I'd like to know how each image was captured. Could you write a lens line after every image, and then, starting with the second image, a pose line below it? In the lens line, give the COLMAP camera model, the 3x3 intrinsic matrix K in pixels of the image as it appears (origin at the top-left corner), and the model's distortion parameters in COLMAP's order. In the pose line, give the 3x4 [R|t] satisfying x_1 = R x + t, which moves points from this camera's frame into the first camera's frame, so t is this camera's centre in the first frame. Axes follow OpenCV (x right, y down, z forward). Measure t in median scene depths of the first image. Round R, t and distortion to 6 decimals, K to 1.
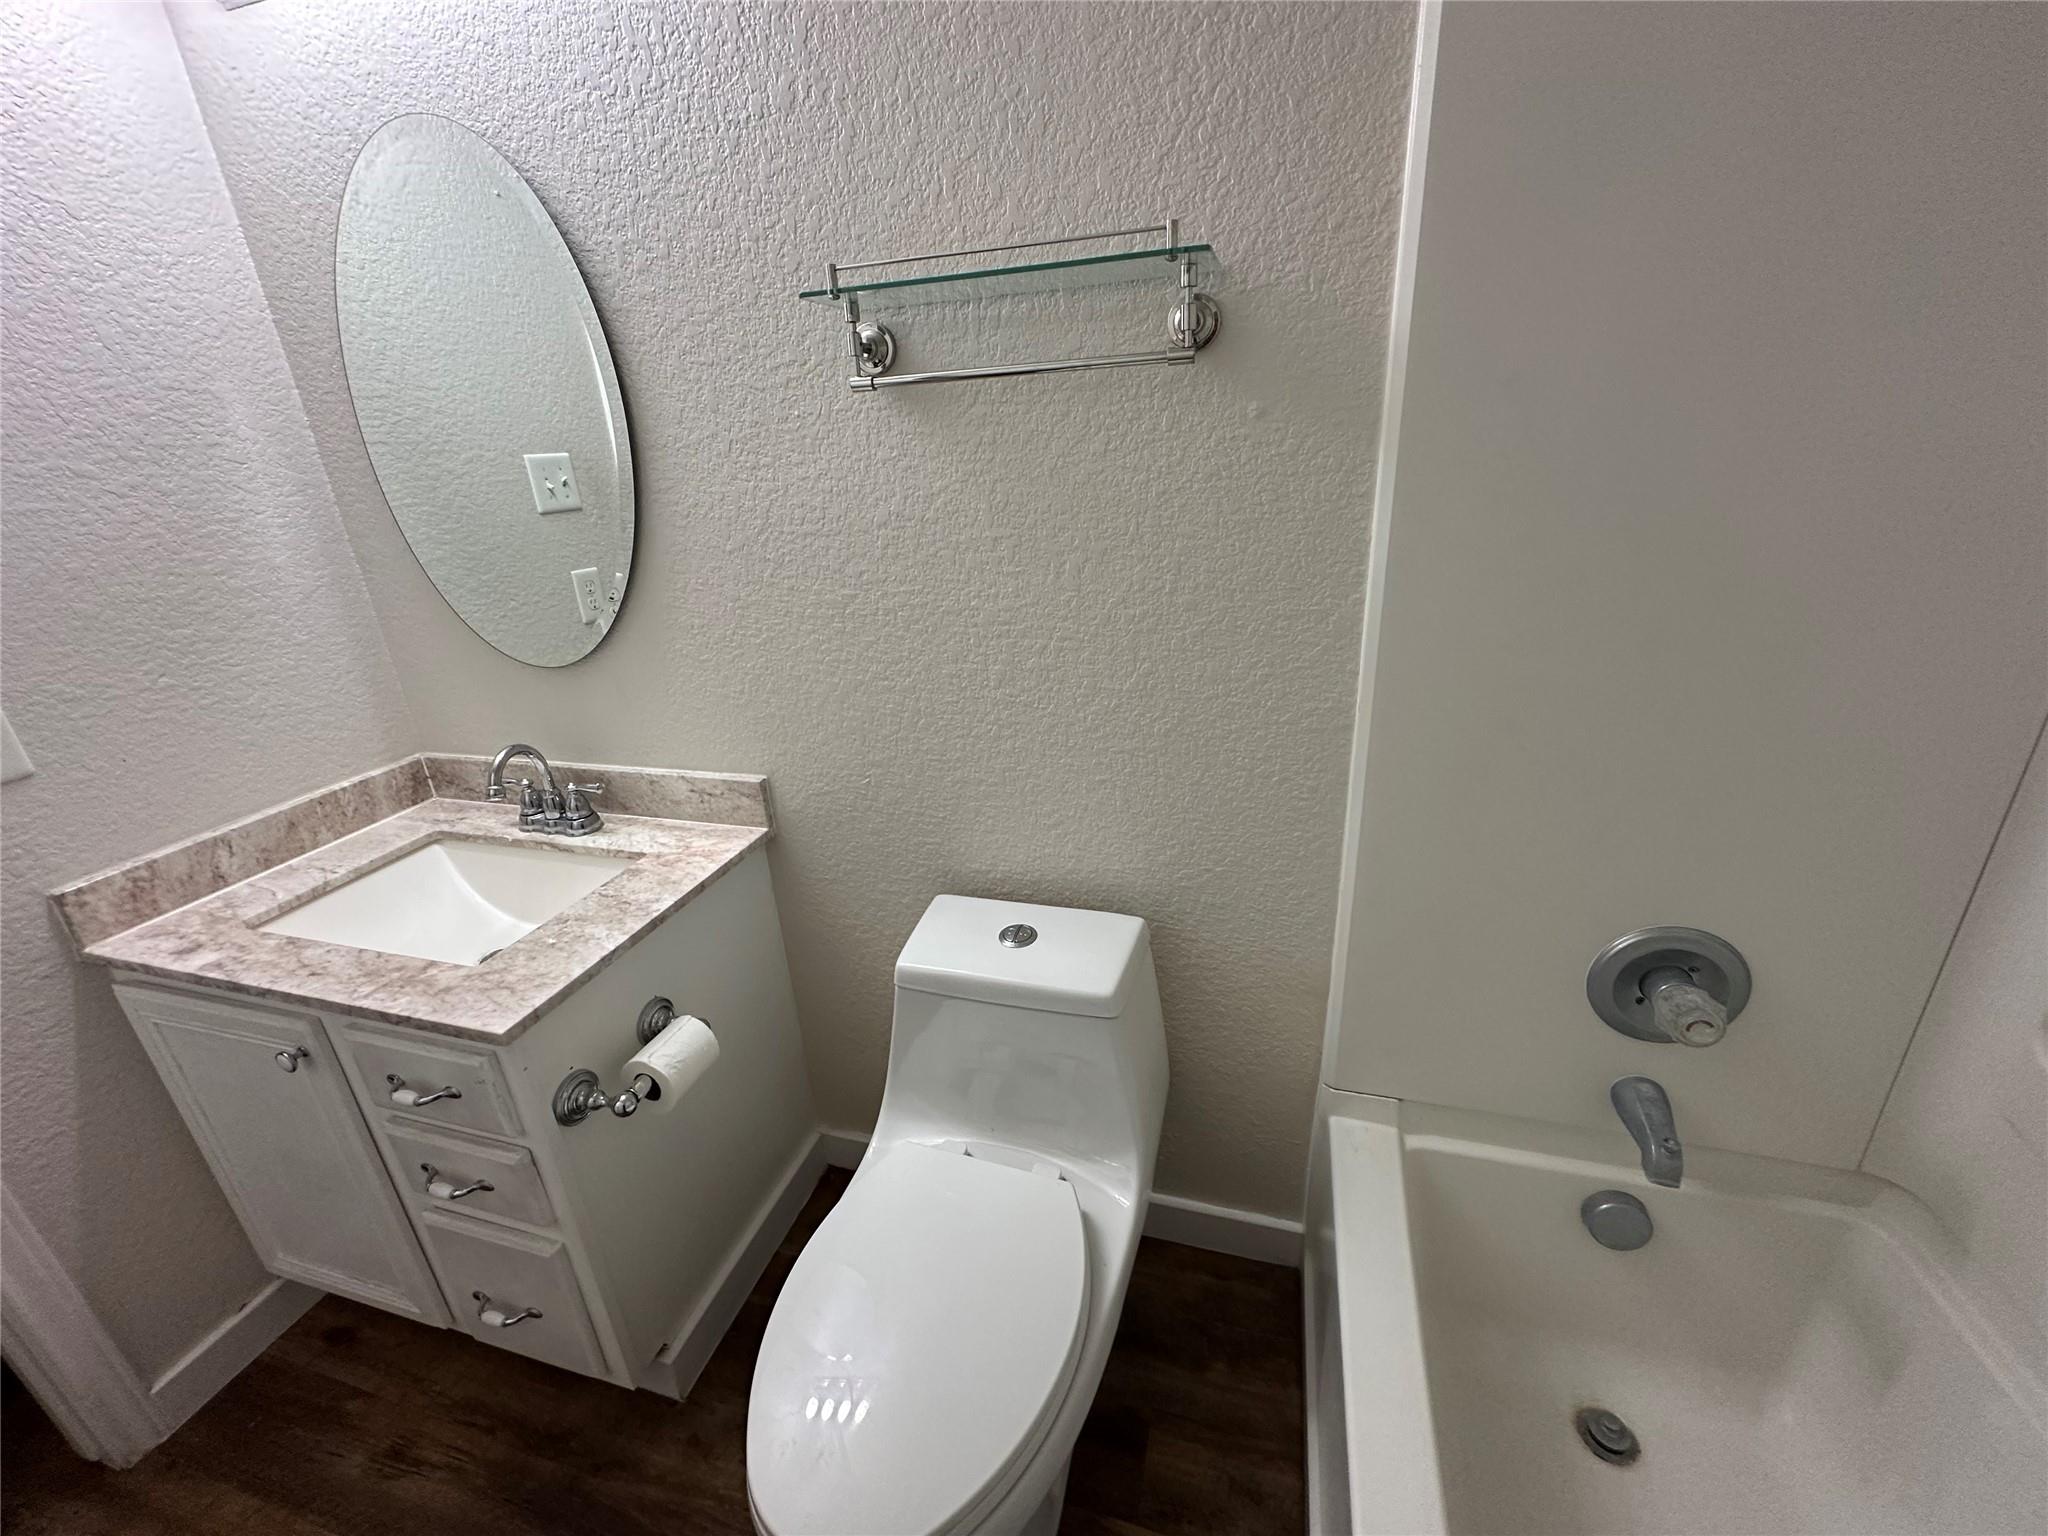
lens RADIAL K [[818.1, 0, 1026.0], [0, 818.1, 768.8], [0, 0, 1]] dist [-0.000659, -0.000065]
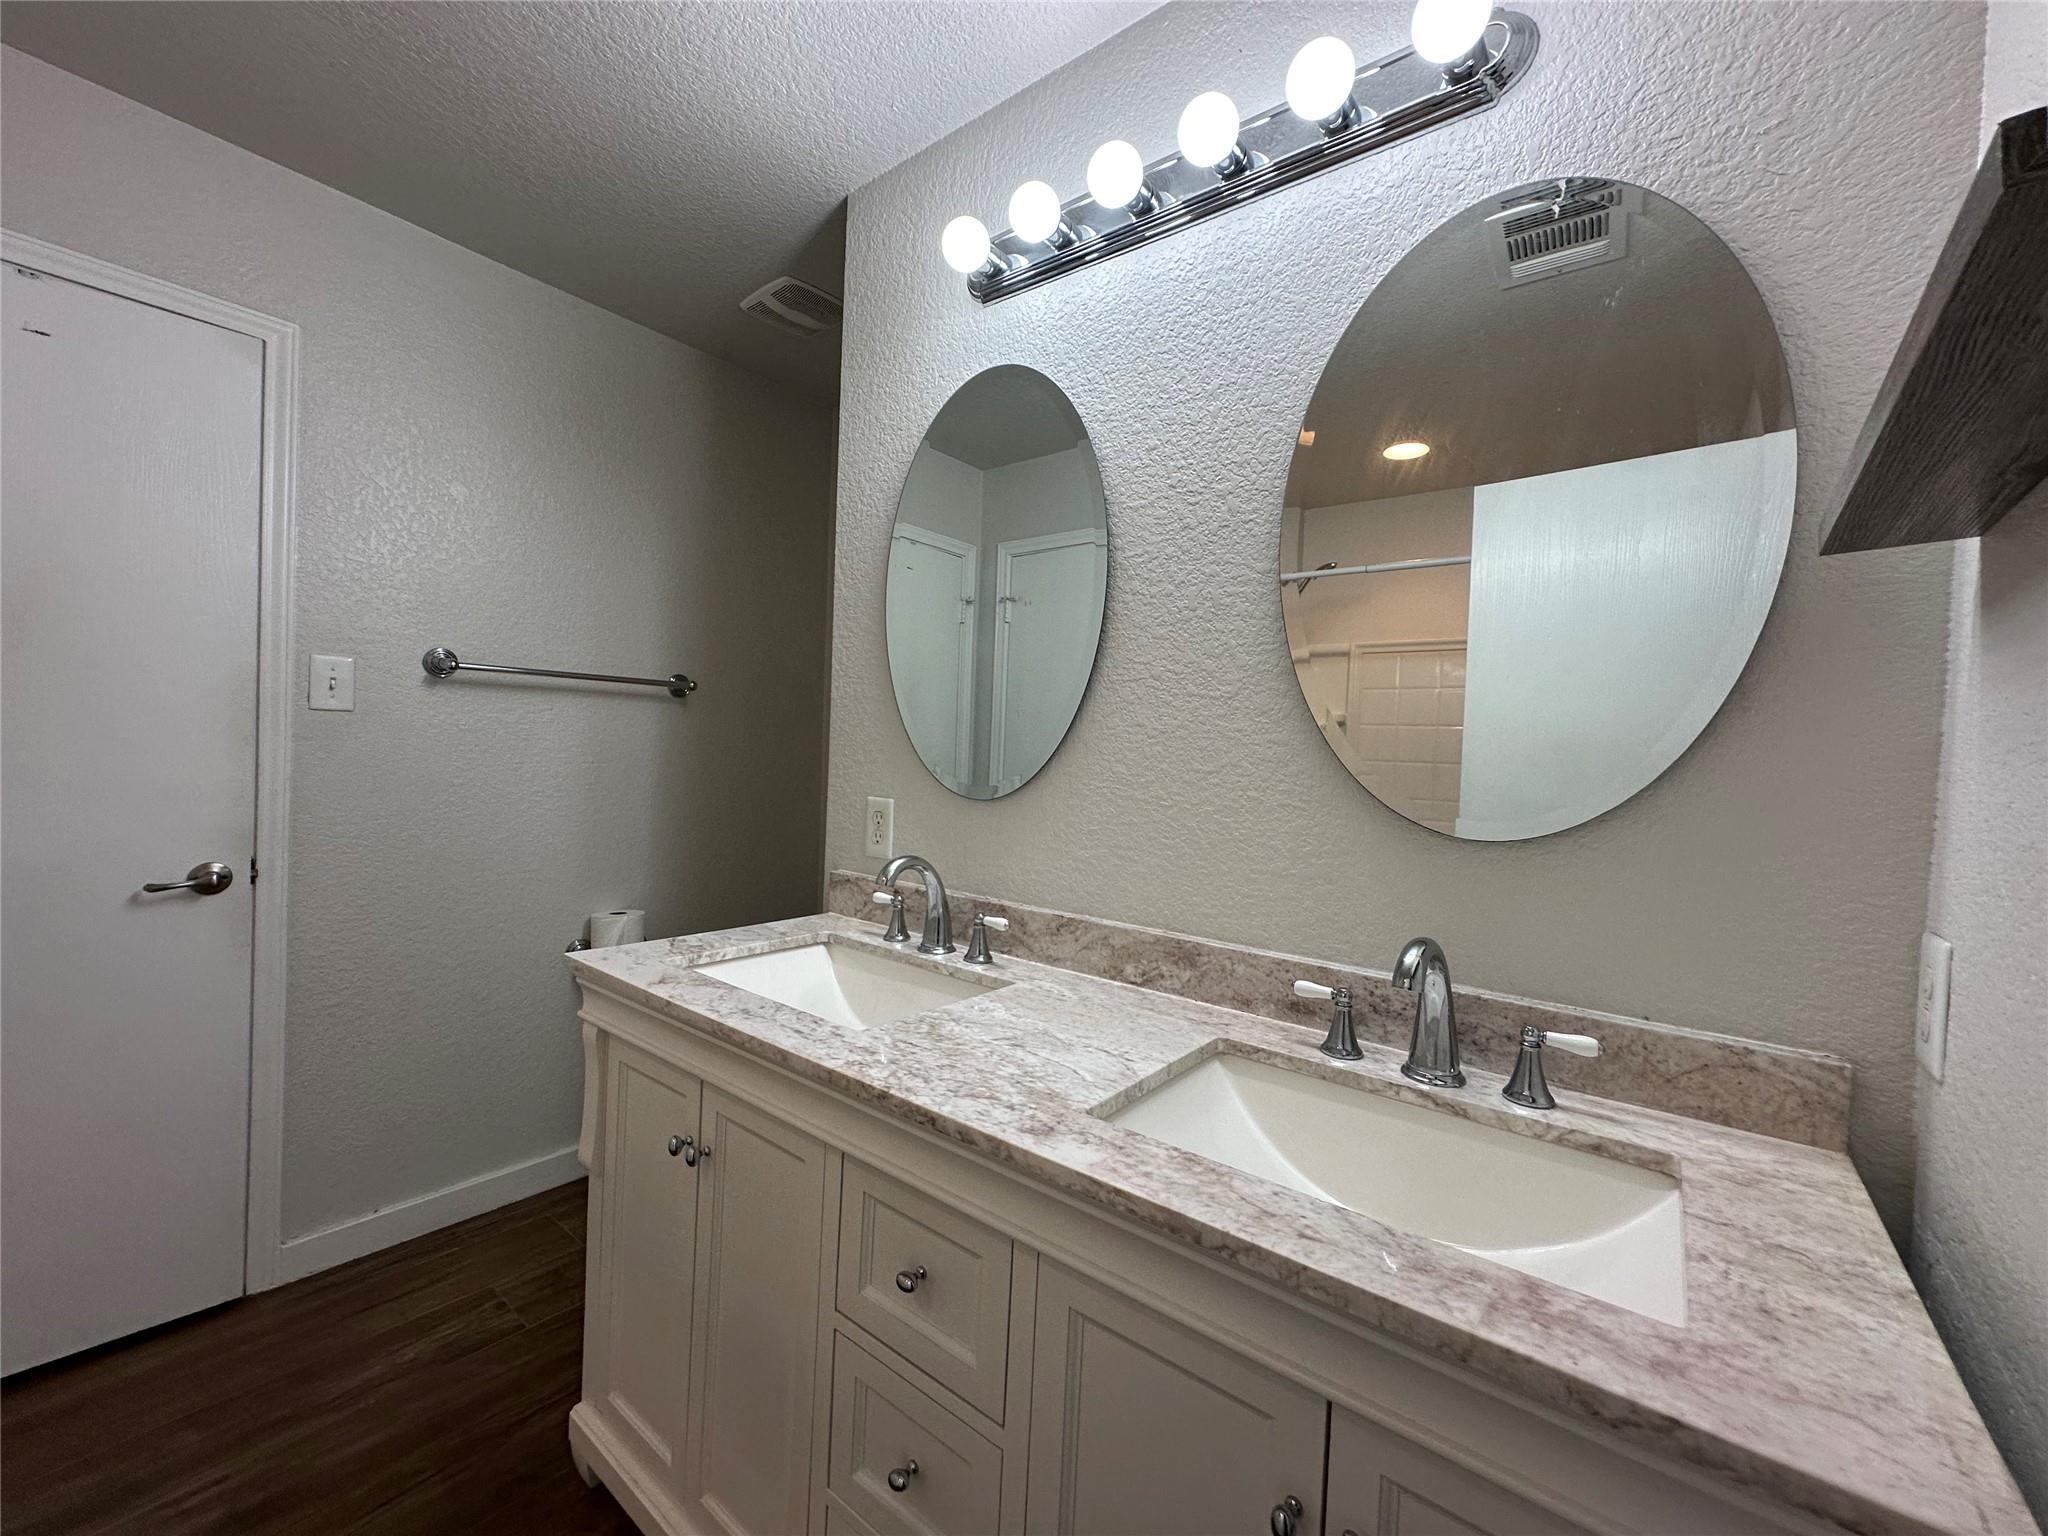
lens RADIAL K [[818.1, 0, 1021.6], [0, 818.1, 775.3], [0, 0, 1]] dist [-0.000659, -0.000065]
pose [[0.926532, 0.103865, -0.361595, -0.771779], [-0.223784, 0.924765, -0.307782, 0.151148], [0.302423, 0.366089, 0.880068, 0.273274]]
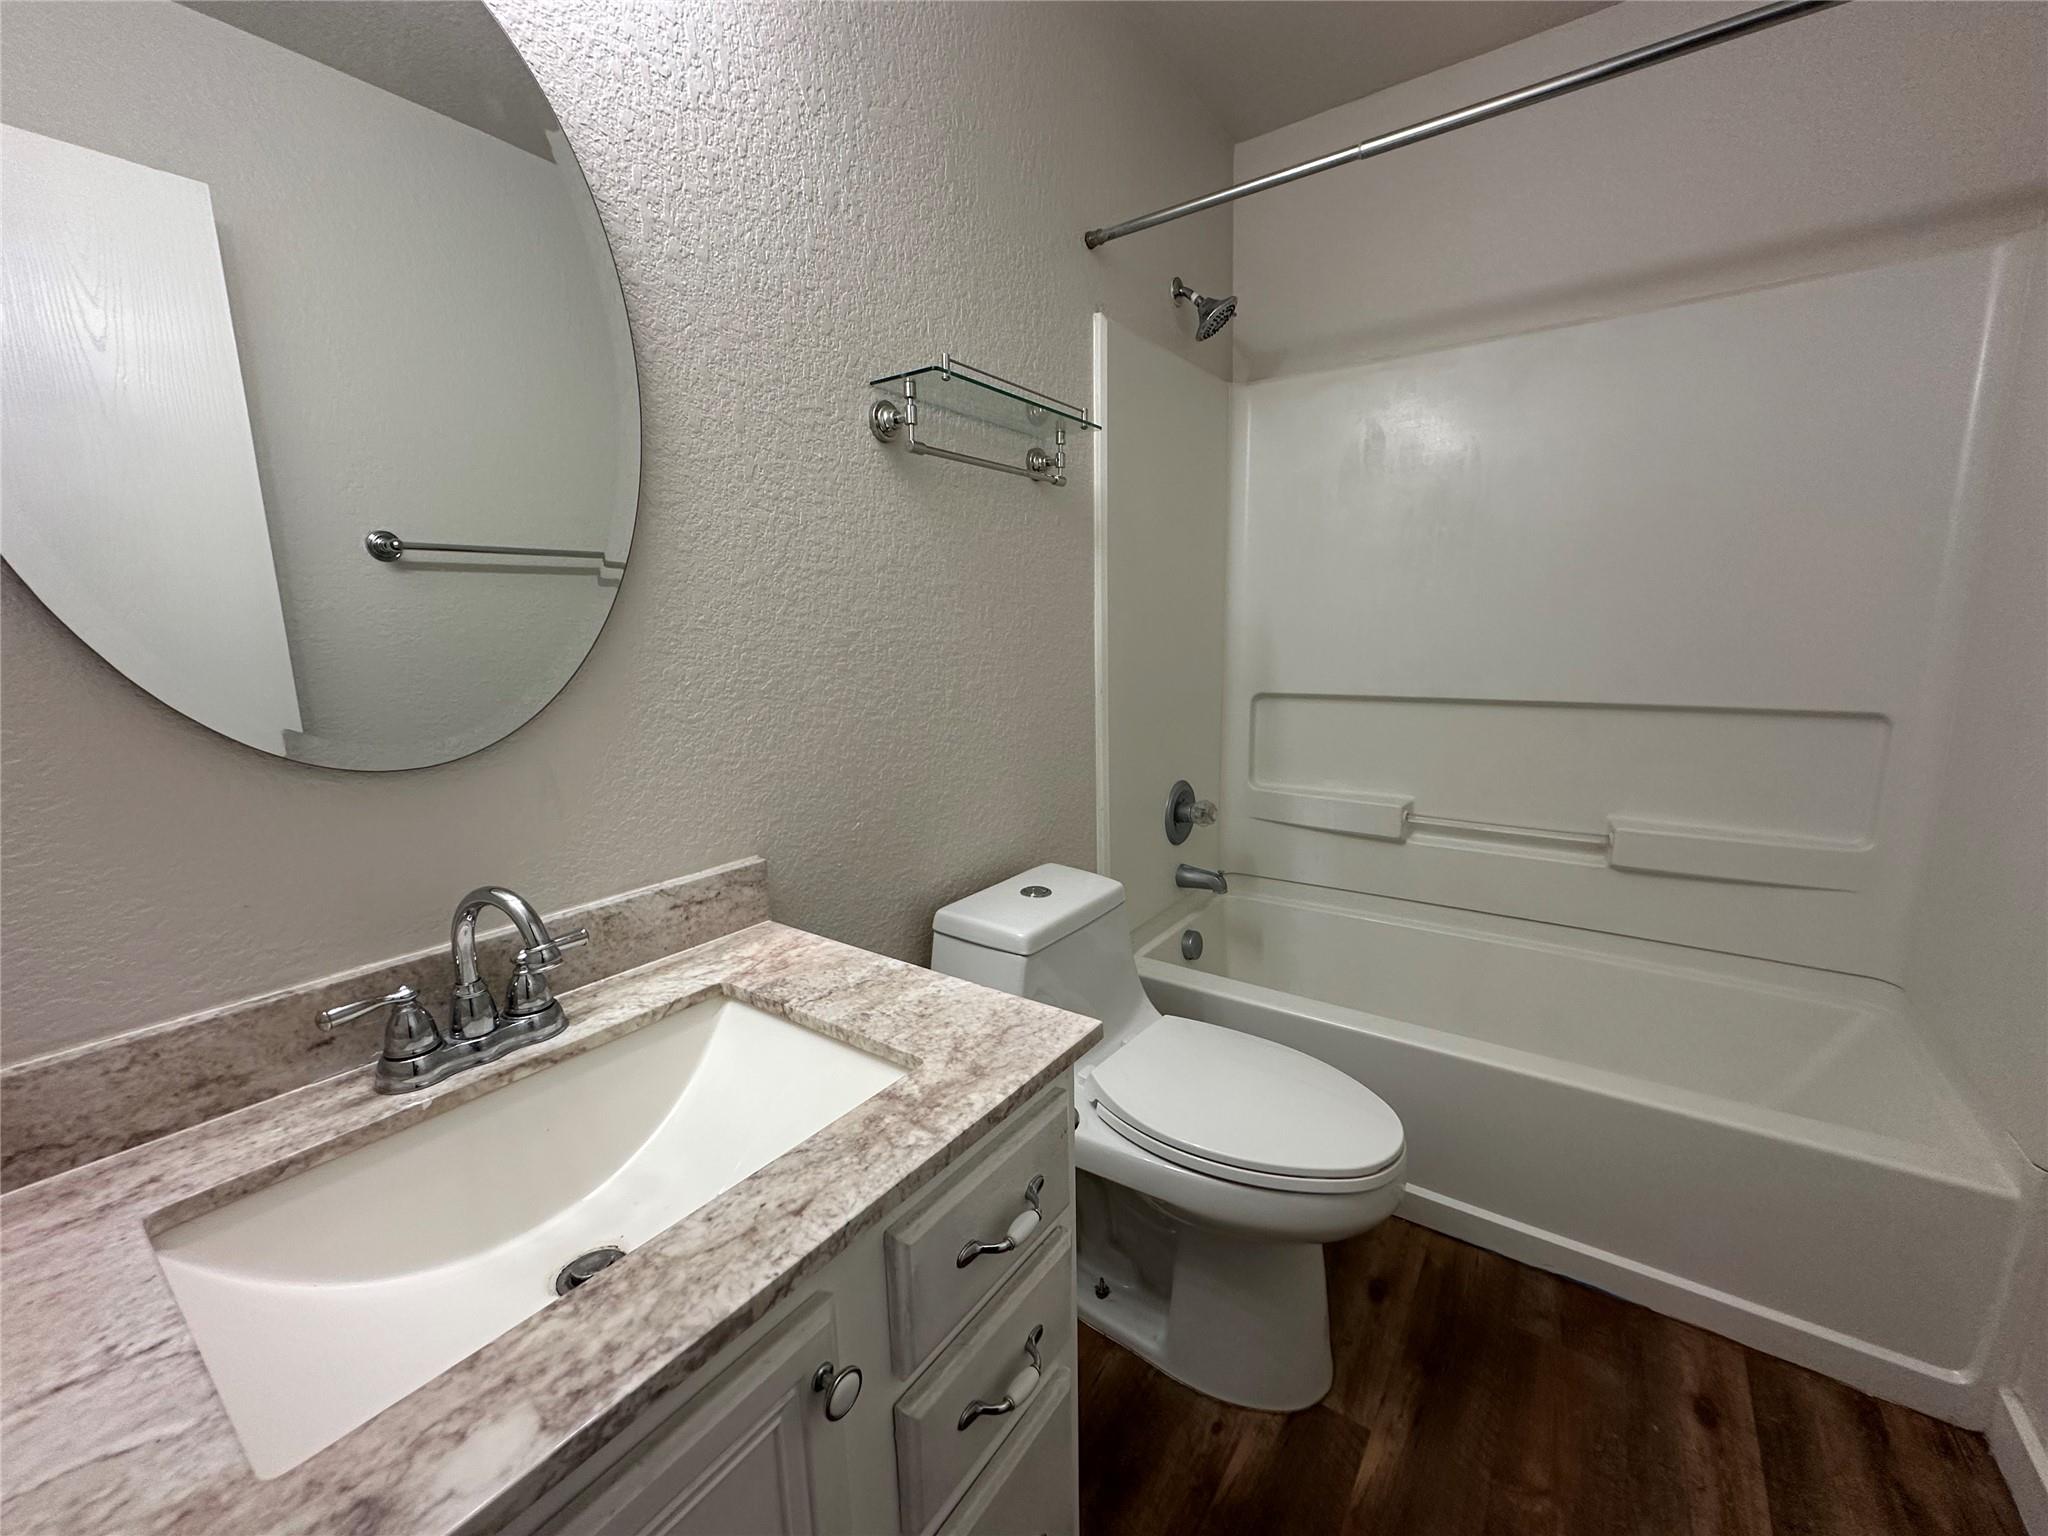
lens RADIAL K [[818.1, 0, 1022.1], [0, 818.1, 770.3], [0, 0, 1]] dist [-0.000659, -0.000065]
pose [[0.325744, -0.116379, 0.938268, -1.131850], [0.351322, 0.936236, -0.005843, 0.030216], [-0.877760, 0.331538, 0.345860, 0.514391]]
